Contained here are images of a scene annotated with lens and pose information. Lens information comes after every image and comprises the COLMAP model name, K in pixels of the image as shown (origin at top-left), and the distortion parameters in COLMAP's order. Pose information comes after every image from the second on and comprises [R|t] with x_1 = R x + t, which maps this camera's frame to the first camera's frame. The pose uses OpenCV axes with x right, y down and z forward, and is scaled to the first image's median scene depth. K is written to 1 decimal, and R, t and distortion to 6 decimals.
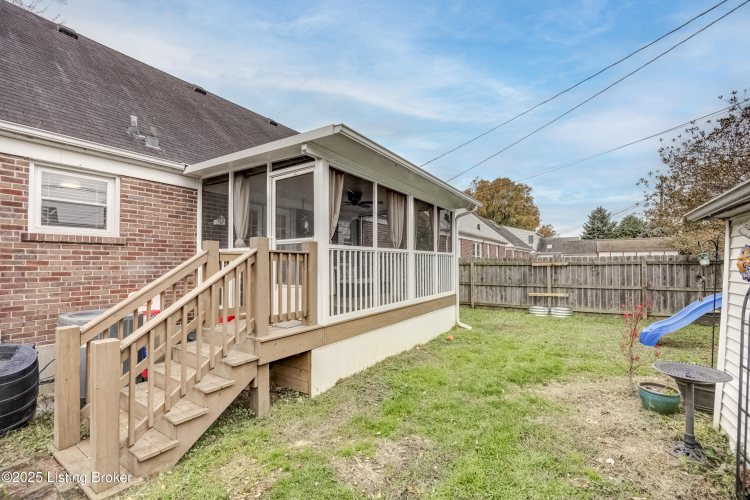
lens RADIAL K [[320.4, 0, 388.7], [0, 320.4, 255.3], [0, 0, 1]] dist [-0.002222, -0.000989]
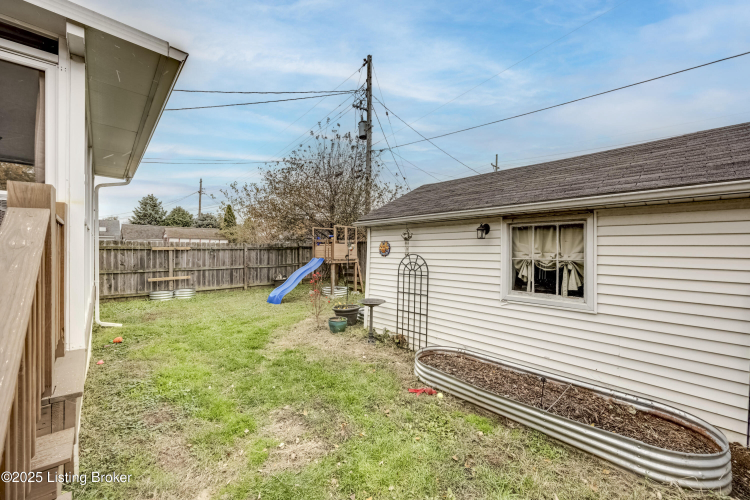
lens RADIAL K [[289.7, 0, 375.0], [0, 289.7, 250.0], [0, 0, 1]] dist [0.000274, -0.000039]
pose [[0.269272, 0.004139, 0.963055, -0.215142], [-0.032562, 0.999458, 0.004809, 0.006721], [-0.962513, -0.032654, 0.269261, 0.128357]]
